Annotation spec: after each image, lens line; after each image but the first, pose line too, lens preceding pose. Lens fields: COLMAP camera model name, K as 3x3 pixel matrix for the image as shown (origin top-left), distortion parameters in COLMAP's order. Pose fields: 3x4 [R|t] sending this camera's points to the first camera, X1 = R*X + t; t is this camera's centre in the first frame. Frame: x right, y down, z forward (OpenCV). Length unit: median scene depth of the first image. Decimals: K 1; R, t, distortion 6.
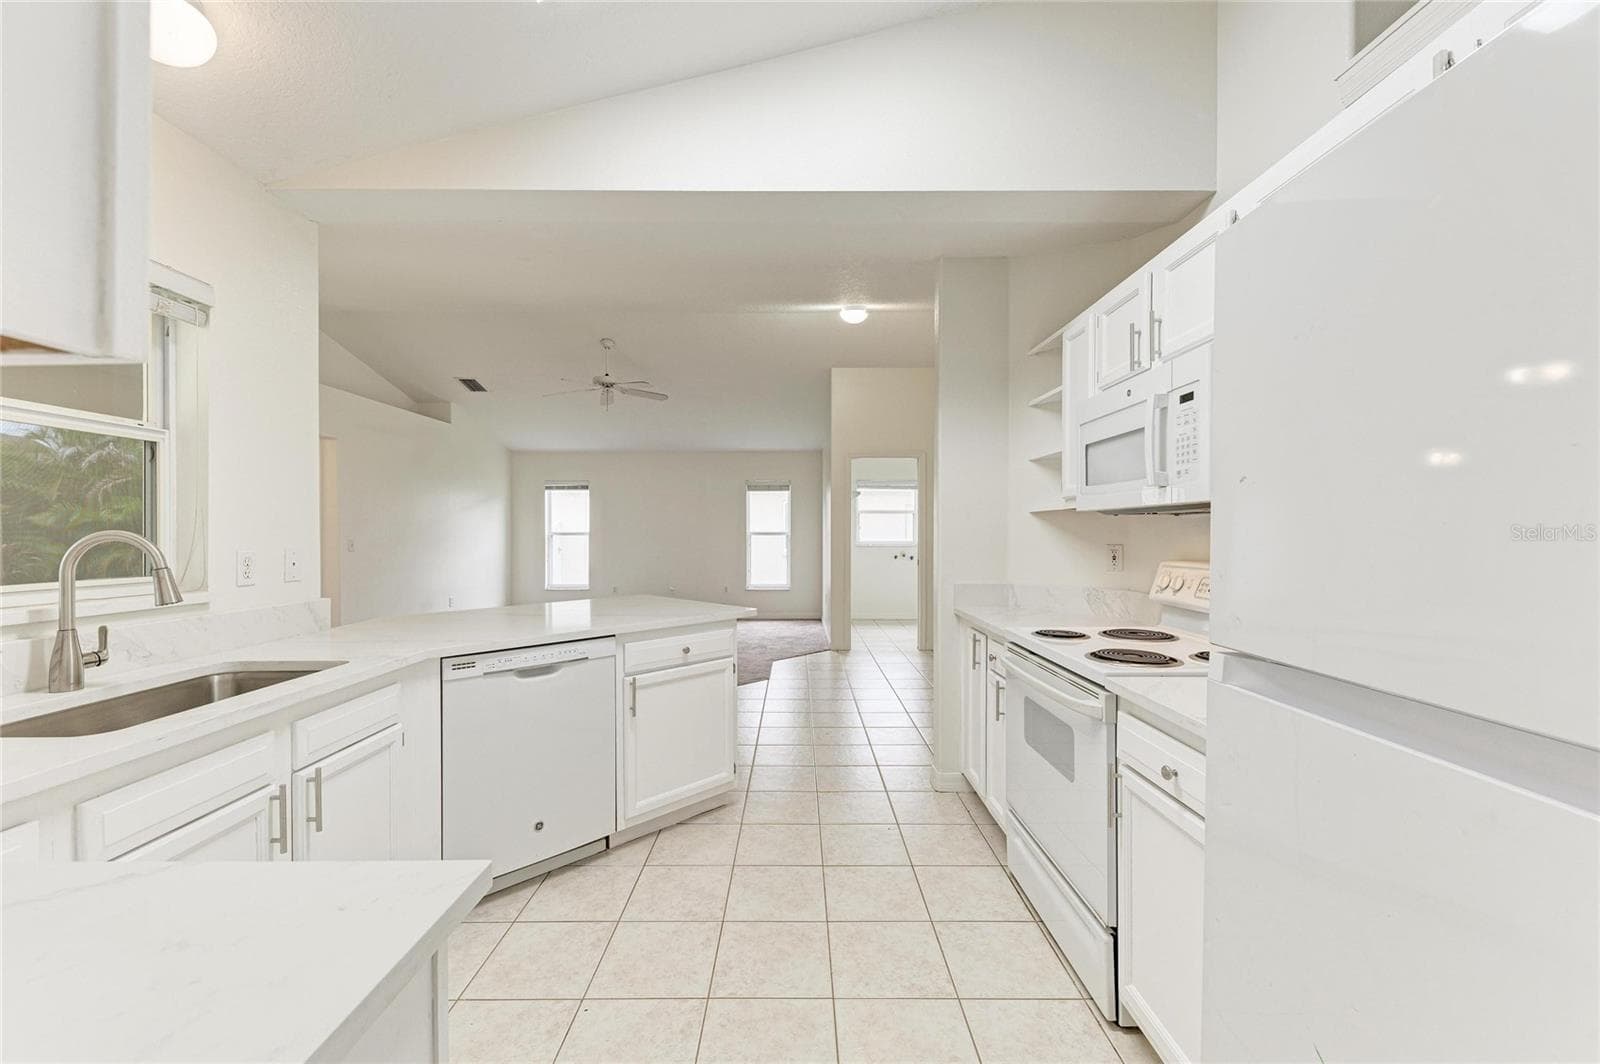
lens RADIAL K [[637.0, 0, 806.5], [0, 637.0, 538.1], [0, 0, 1]] dist [-0.000109, -0.000016]
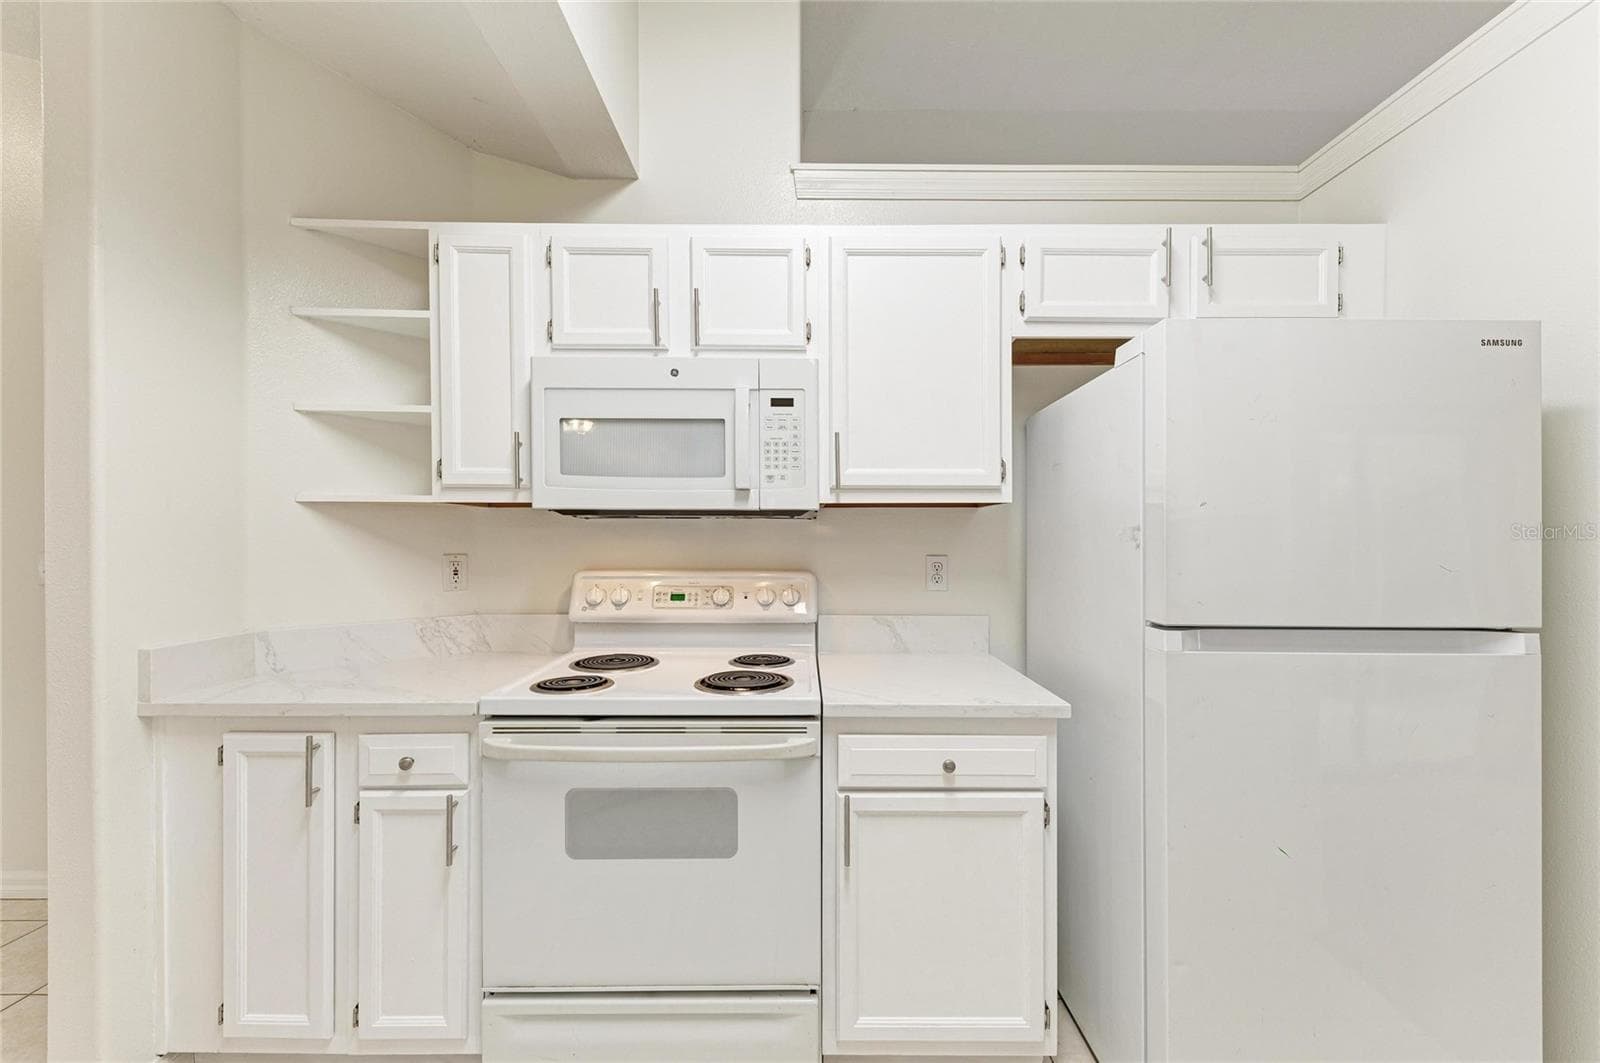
lens RADIAL K [[637.0, 0, 806.5], [0, 637.0, 537.6], [0, 0, 1]] dist [-0.000109, -0.000016]
pose [[0.003825, -0.000644, 0.999992, -0.298426], [0.003212, 0.999995, 0.000632, -0.009055], [-0.999988, 0.003210, 0.003827, 0.737046]]
